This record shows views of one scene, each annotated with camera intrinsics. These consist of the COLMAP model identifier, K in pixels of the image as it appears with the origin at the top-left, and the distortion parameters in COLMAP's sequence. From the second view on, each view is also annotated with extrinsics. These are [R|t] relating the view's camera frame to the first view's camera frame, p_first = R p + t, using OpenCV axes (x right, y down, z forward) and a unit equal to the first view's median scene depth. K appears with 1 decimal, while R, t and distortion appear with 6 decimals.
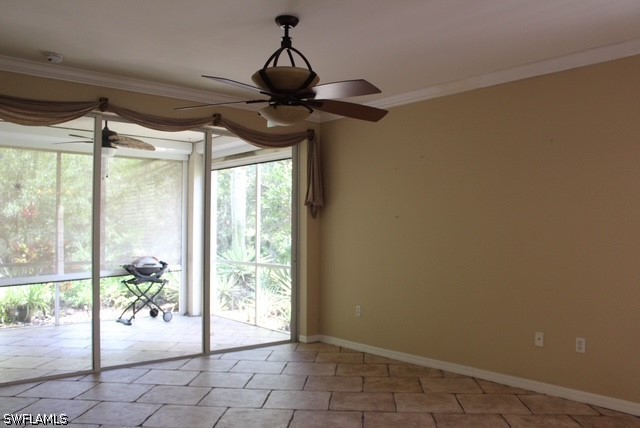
lens RADIAL K [[532.9, 0, 320.0], [0, 532.9, 214.0], [0, 0, 1]] dist [-0.154092, 0.121673]
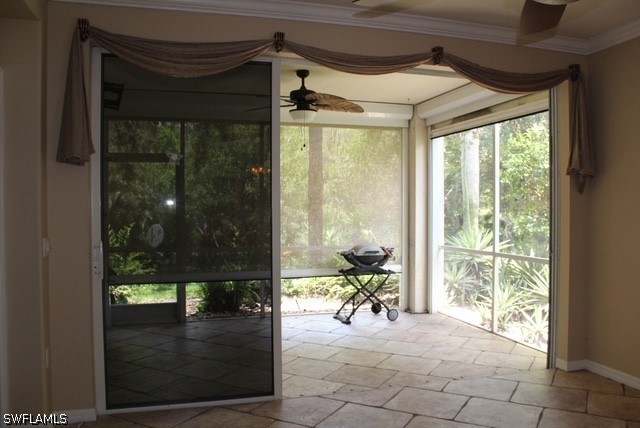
lens RADIAL K [[532.9, 0, 320.0], [0, 532.9, 214.0], [0, 0, 1]] dist [-0.154092, 0.121673]
pose [[0.908715, 0.000466, -0.417417, -0.029532], [0.016151, 0.999211, 0.036278, 0.003668], [0.417105, -0.039708, 0.907991, 0.186463]]
